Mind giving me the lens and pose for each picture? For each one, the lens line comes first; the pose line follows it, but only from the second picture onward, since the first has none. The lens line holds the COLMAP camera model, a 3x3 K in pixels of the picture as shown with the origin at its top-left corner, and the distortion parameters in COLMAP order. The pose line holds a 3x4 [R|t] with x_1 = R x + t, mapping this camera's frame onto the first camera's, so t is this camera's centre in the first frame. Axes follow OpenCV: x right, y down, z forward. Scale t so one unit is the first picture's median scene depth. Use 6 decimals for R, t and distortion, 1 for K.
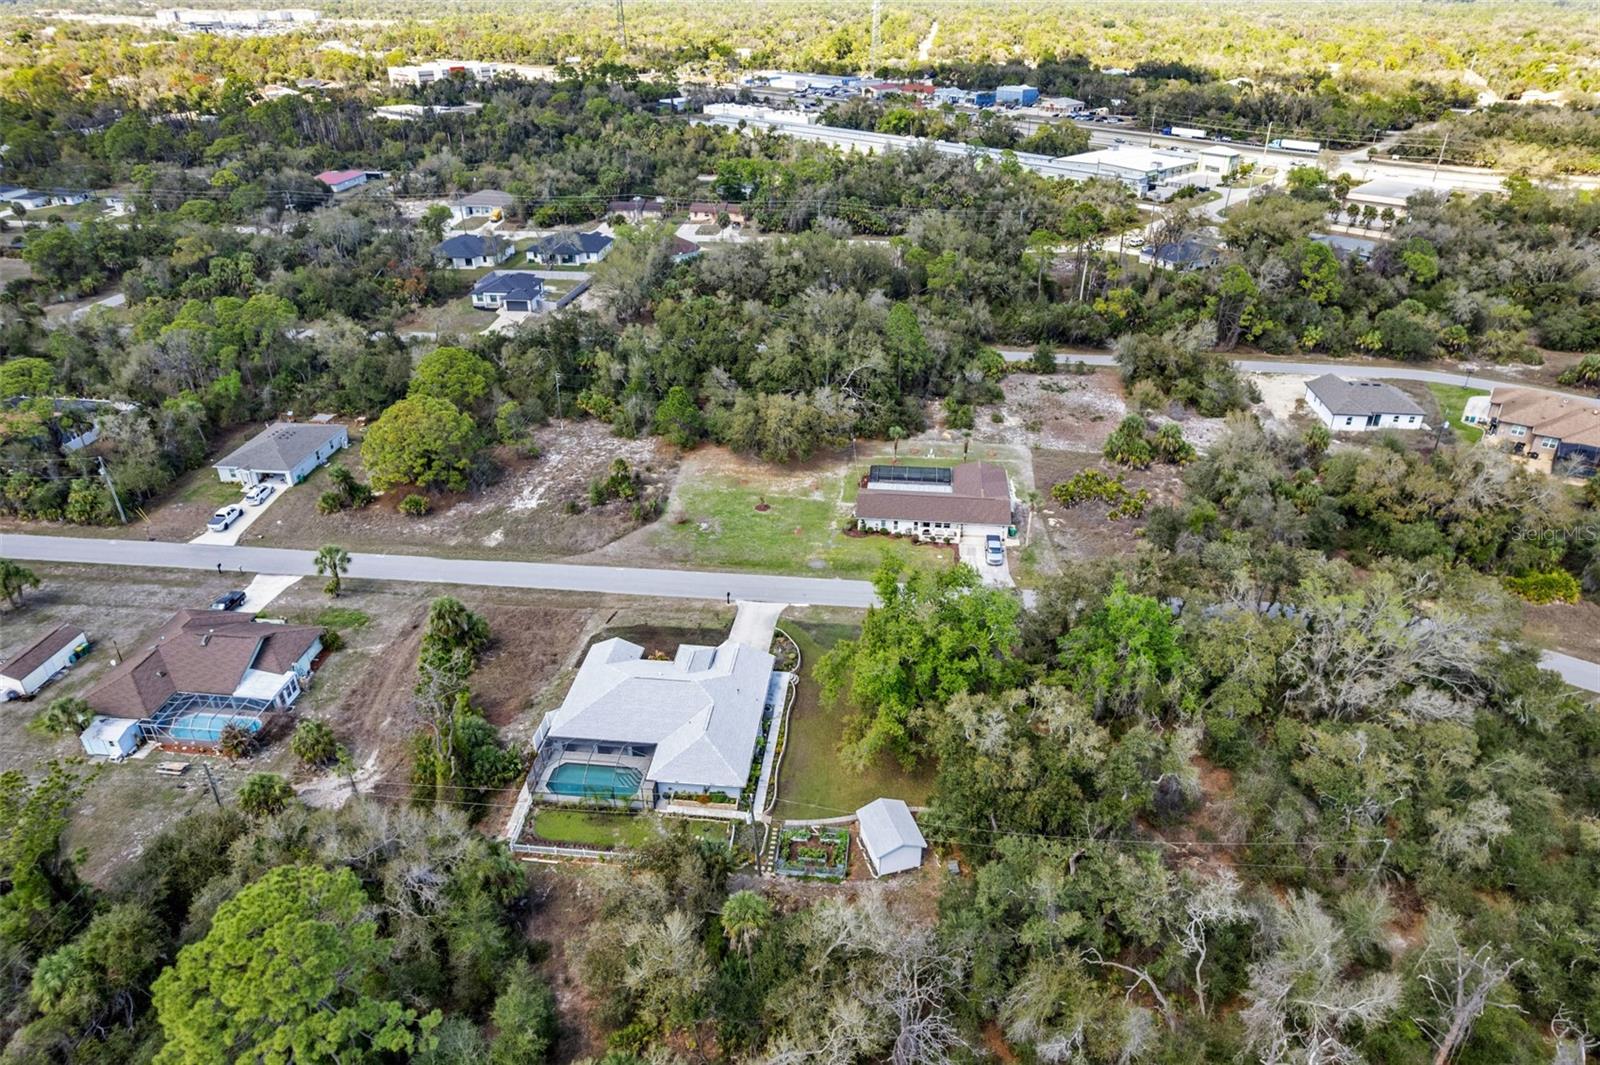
lens RADIAL K [[1031.2, 0, 812.5], [0, 1031.2, 550.1], [0, 0, 1]] dist [-0.073715, 0.062098]
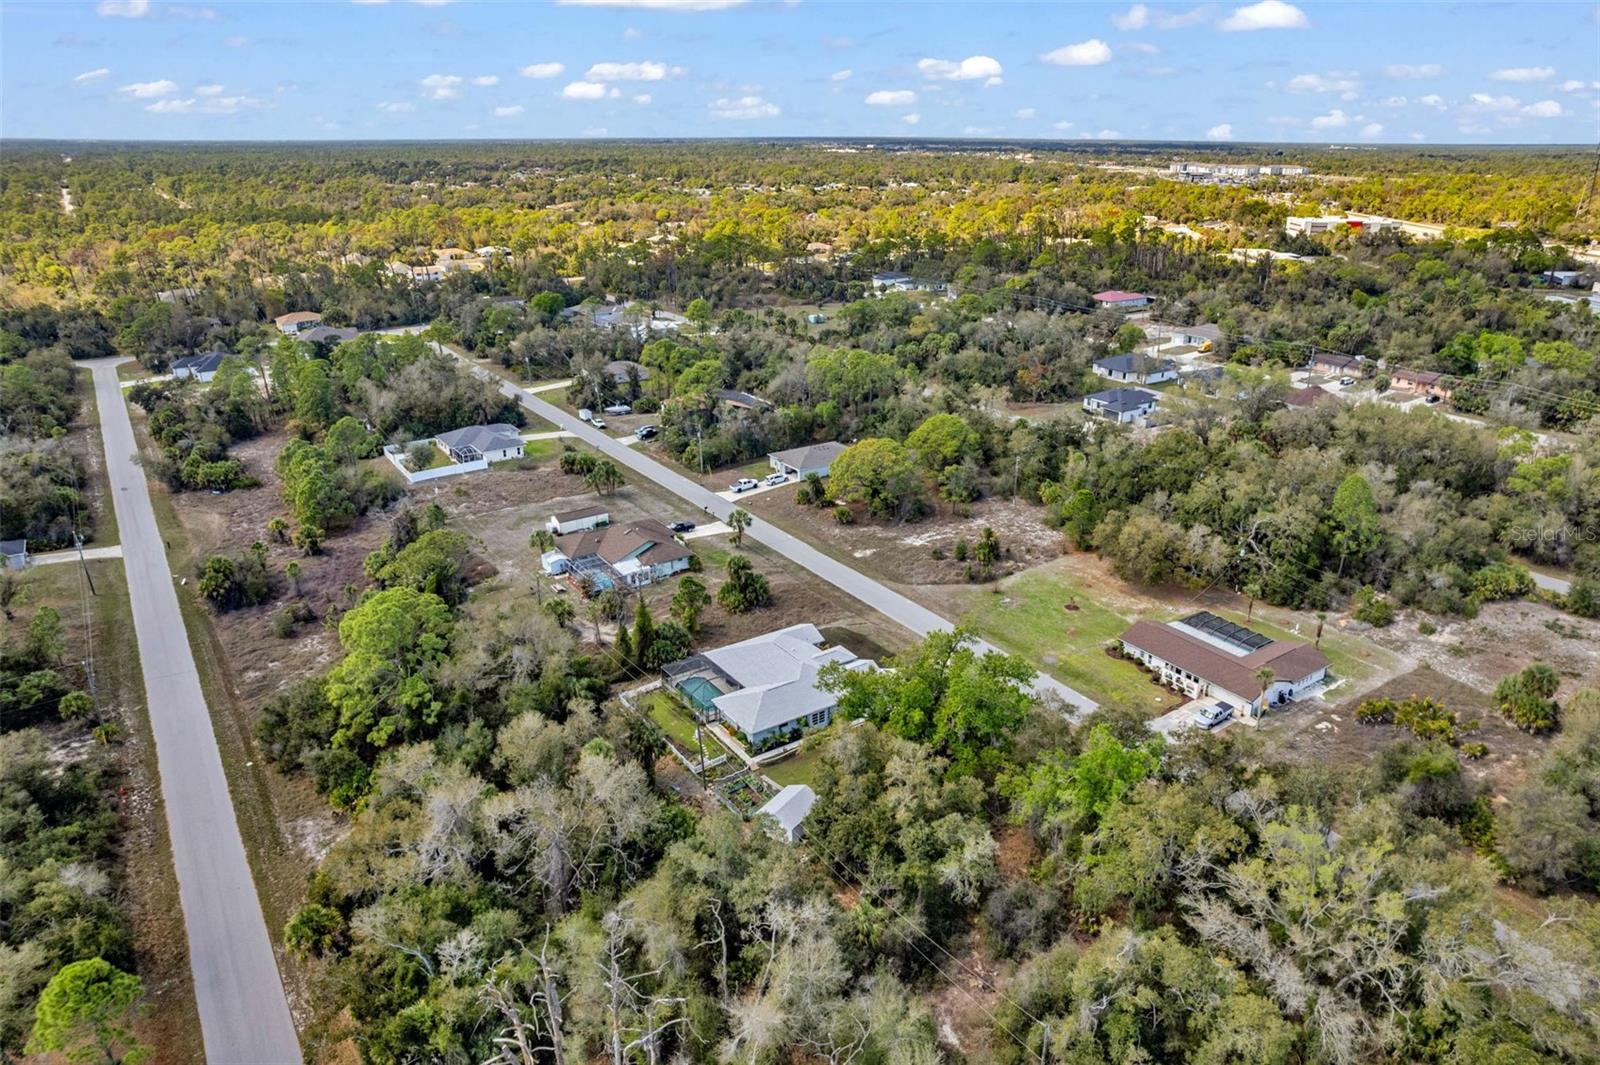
lens RADIAL K [[1031.2, 0, 812.5], [0, 1031.2, 550.1], [0, 0, 1]] dist [-0.073715, 0.062098]
pose [[0.649406, 0.287664, -0.703932, 0.530836], [-0.375457, 0.926282, 0.032154, -0.031089], [0.661290, 0.243415, 0.709539, 0.066303]]
